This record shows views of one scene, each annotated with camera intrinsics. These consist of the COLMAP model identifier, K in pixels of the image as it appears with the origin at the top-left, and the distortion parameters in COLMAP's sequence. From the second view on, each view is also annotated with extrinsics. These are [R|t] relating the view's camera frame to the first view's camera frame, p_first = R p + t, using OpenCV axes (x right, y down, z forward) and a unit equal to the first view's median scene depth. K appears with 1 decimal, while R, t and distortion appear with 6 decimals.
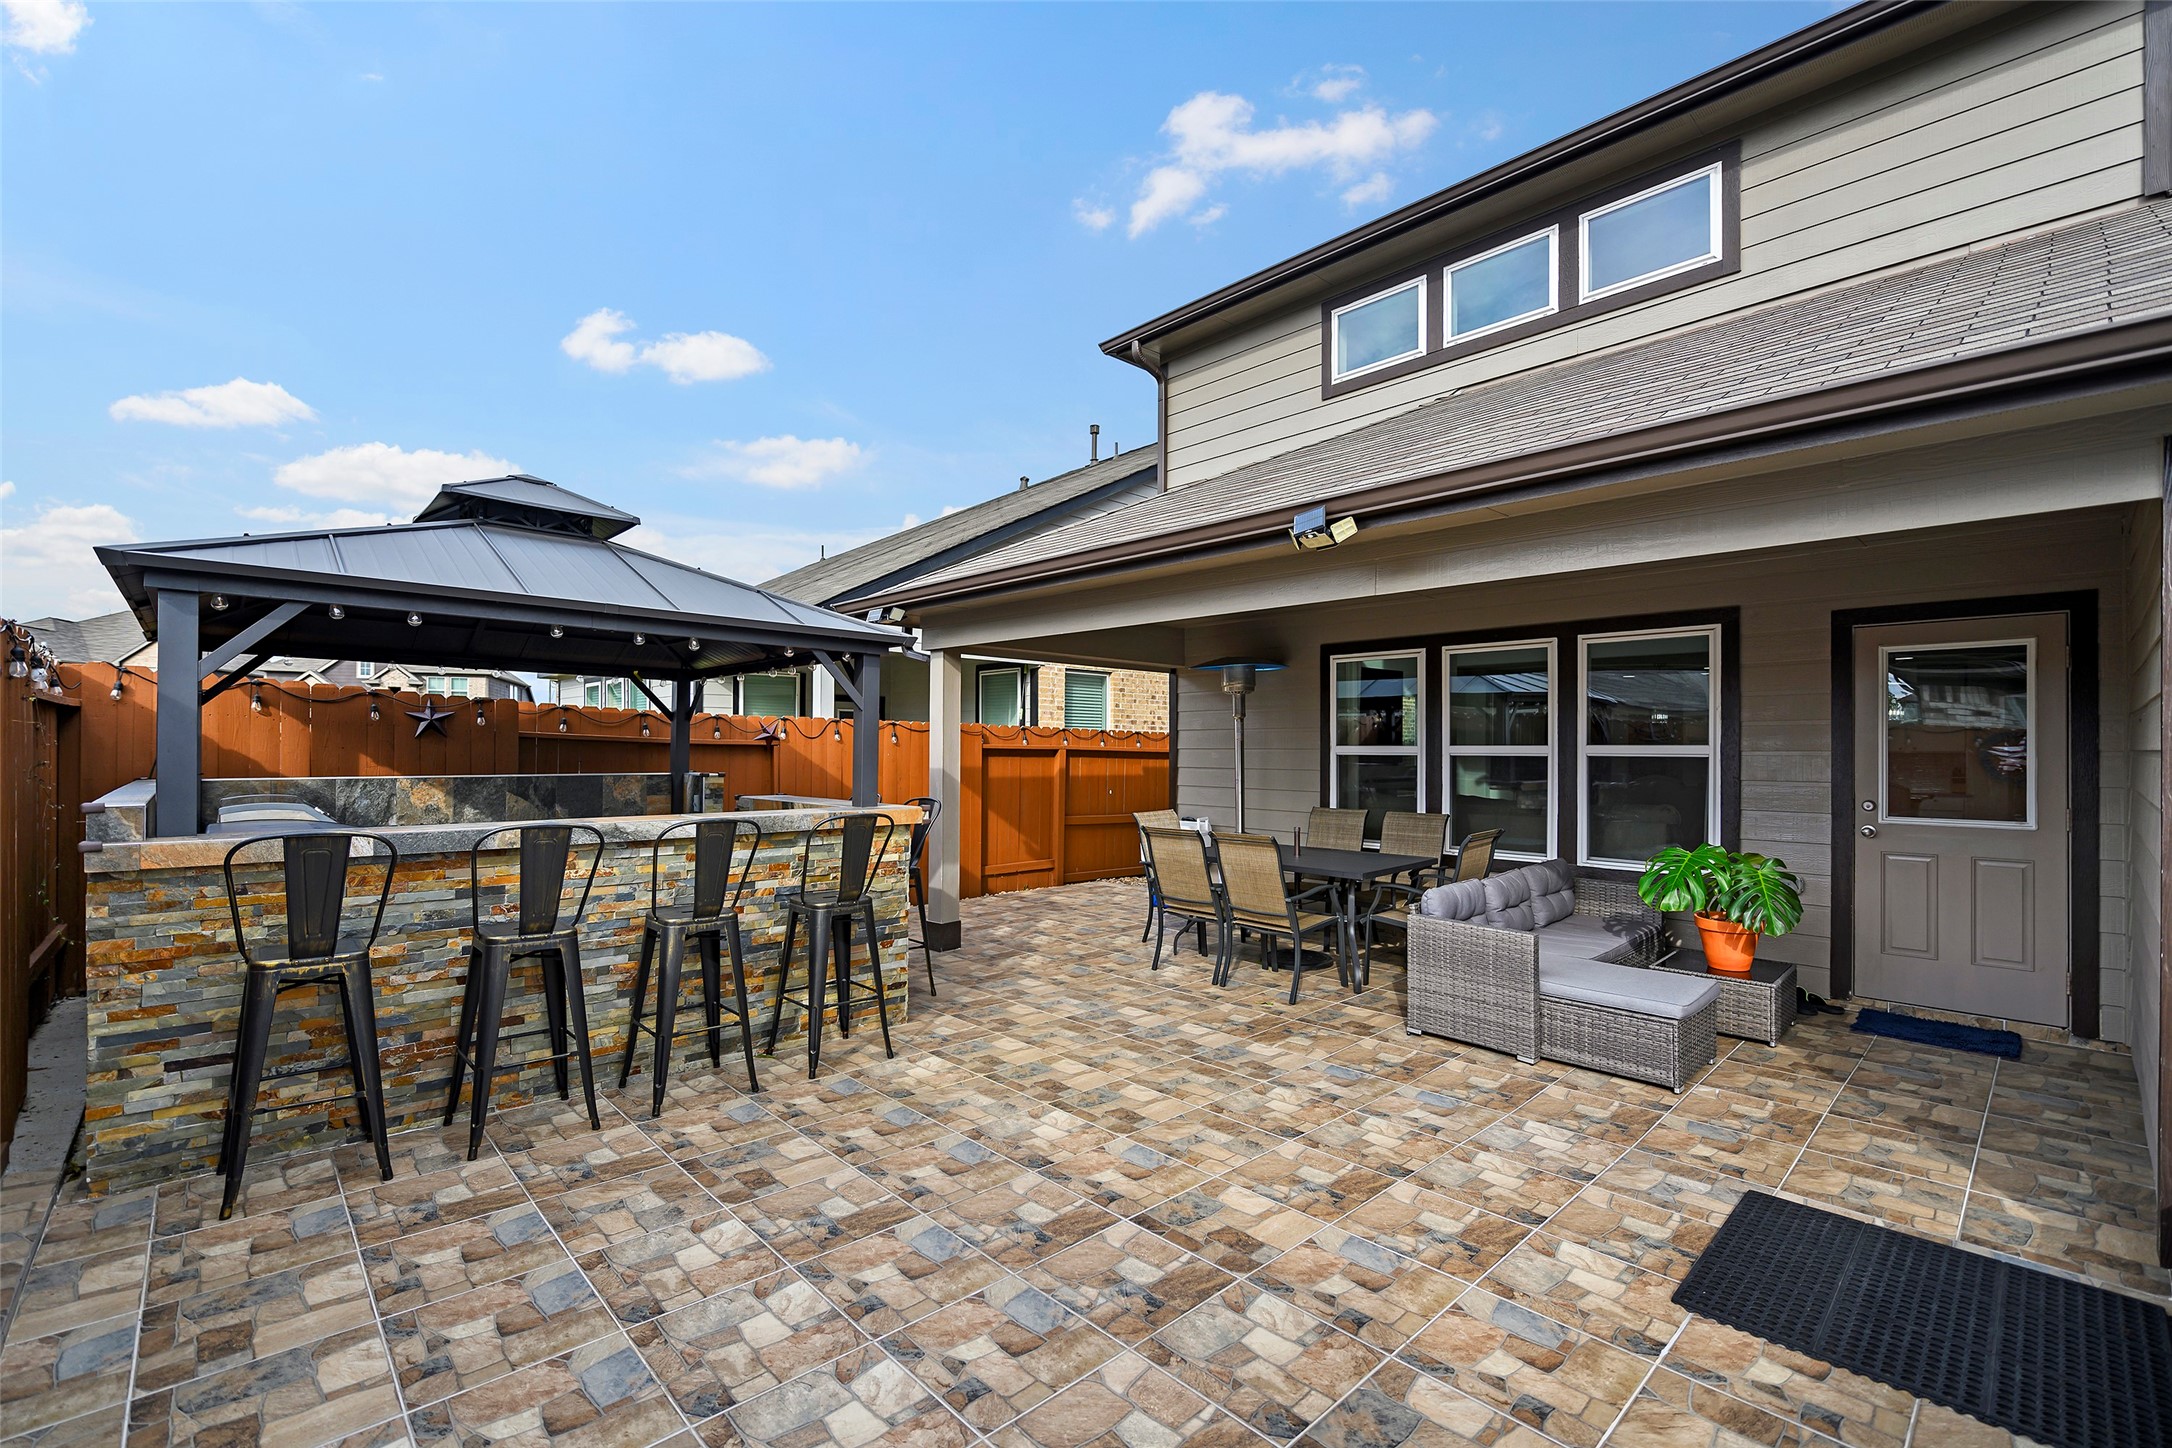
lens RADIAL K [[932.2, 0, 1094.3], [0, 932.2, 734.6], [0, 0, 1]] dist [-0.004054, 0.000370]
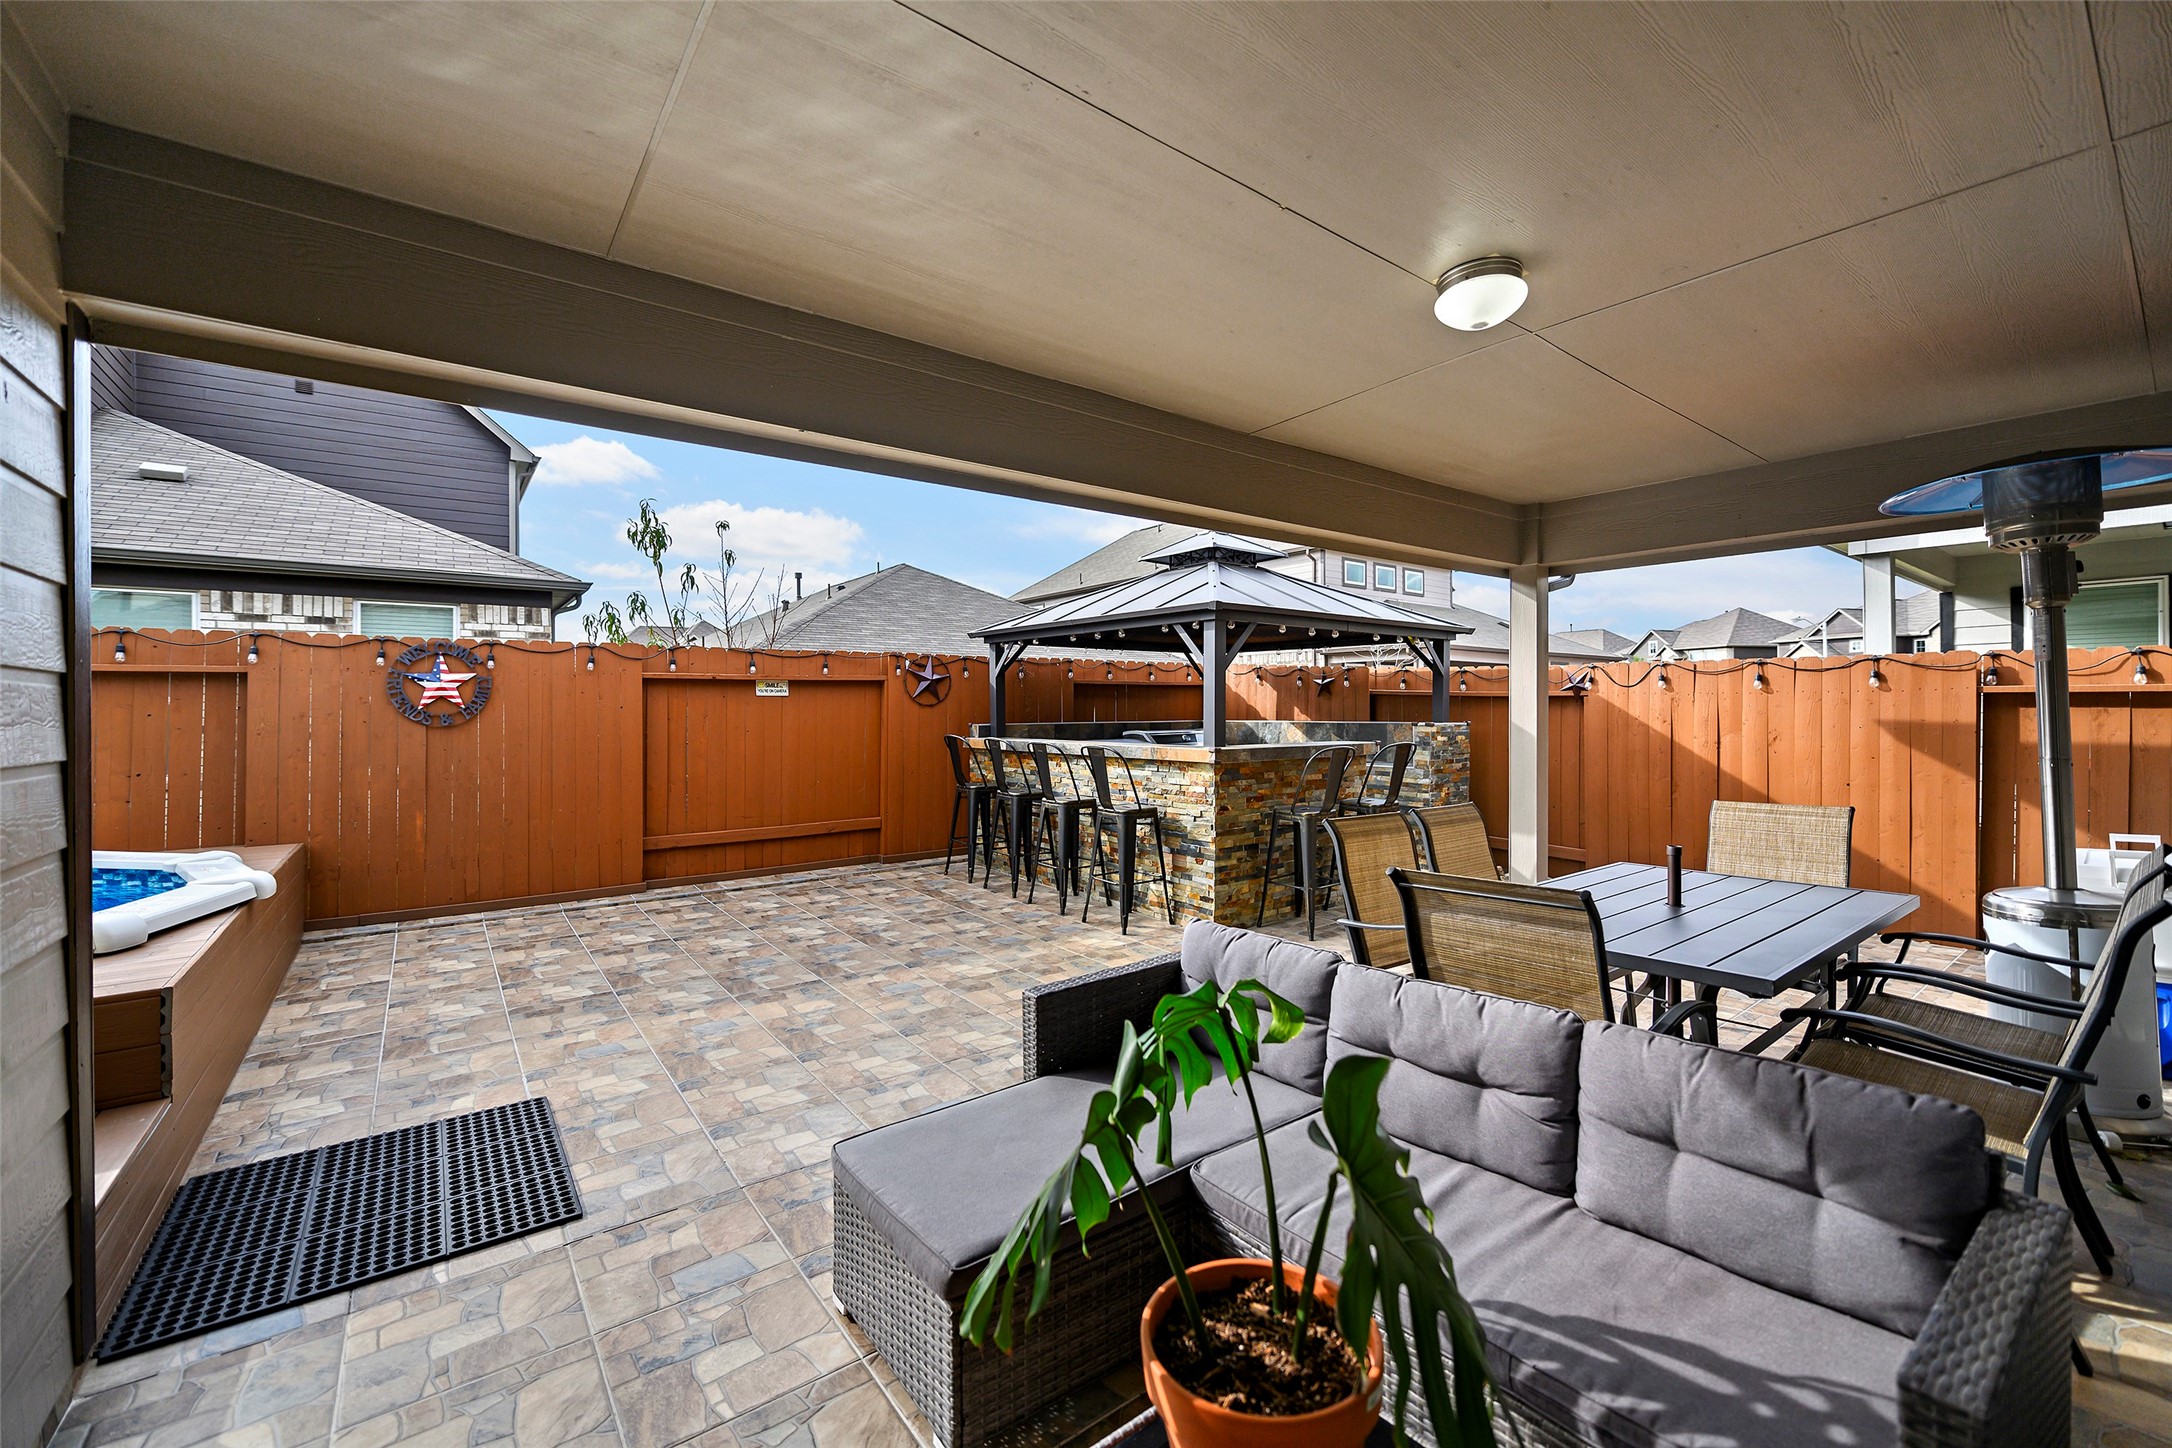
lens RADIAL K [[887.2, 0, 1092.7], [0, 887.2, 716.0], [0, 0, 1]] dist [-0.004421, -0.000770]
pose [[-0.116159, 0.001774, -0.993229, 1.447168], [0.019870, 0.999802, -0.000538, 0.055854], [0.993032, -0.019798, -0.116171, 1.562117]]
